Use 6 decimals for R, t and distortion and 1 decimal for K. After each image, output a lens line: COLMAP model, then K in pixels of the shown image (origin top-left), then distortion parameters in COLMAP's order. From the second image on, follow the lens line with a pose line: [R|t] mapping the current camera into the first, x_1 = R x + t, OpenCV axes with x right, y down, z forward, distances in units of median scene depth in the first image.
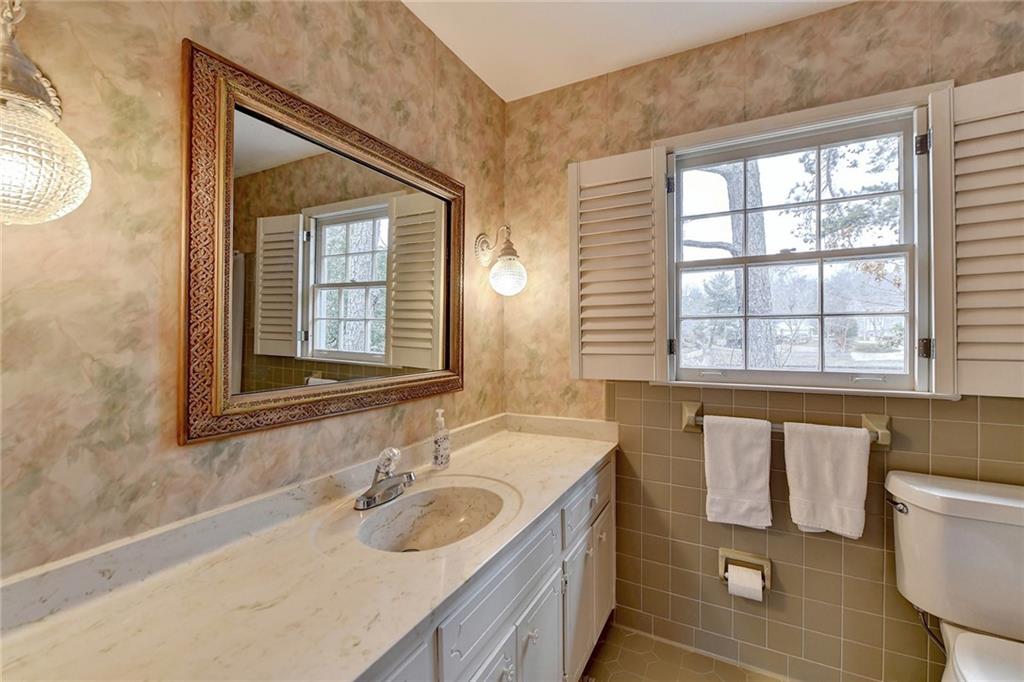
lens RADIAL K [[416.5, 0, 512.1], [0, 416.5, 332.7], [0, 0, 1]] dist [-0.005711, -0.000990]
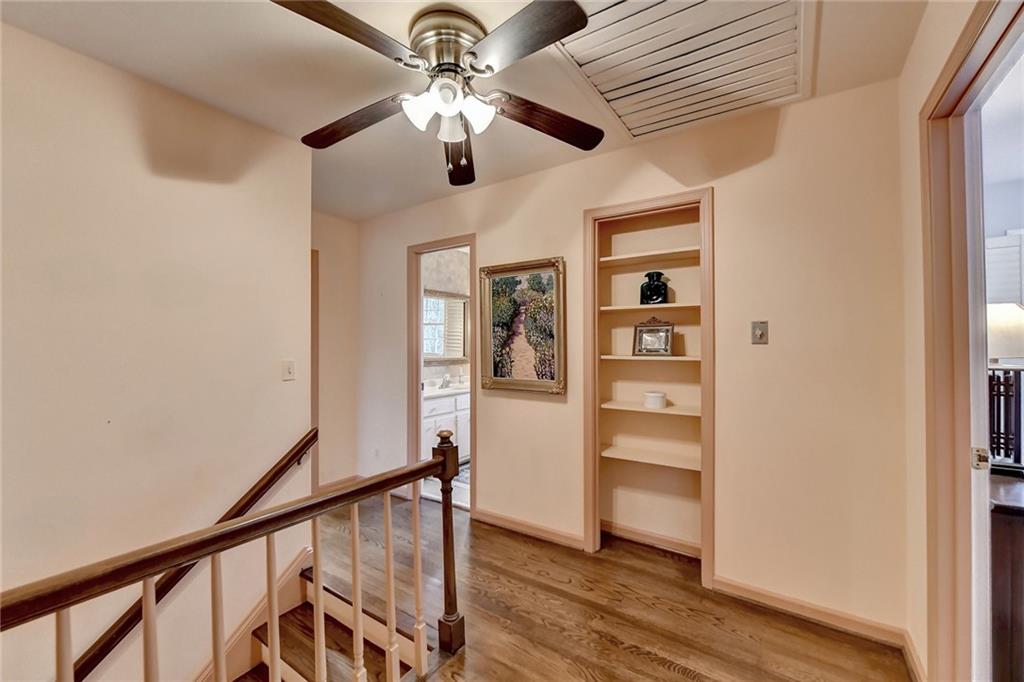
lens RADIAL K [[416.5, 0, 512.1], [0, 416.5, 341.8], [0, 0, 1]] dist [-0.005711, -0.000990]
pose [[0.994789, -0.001469, -0.101941, 0.546362], [0.001828, 0.999992, 0.003428, -0.029509], [0.101935, -0.003597, 0.994785, -2.165048]]
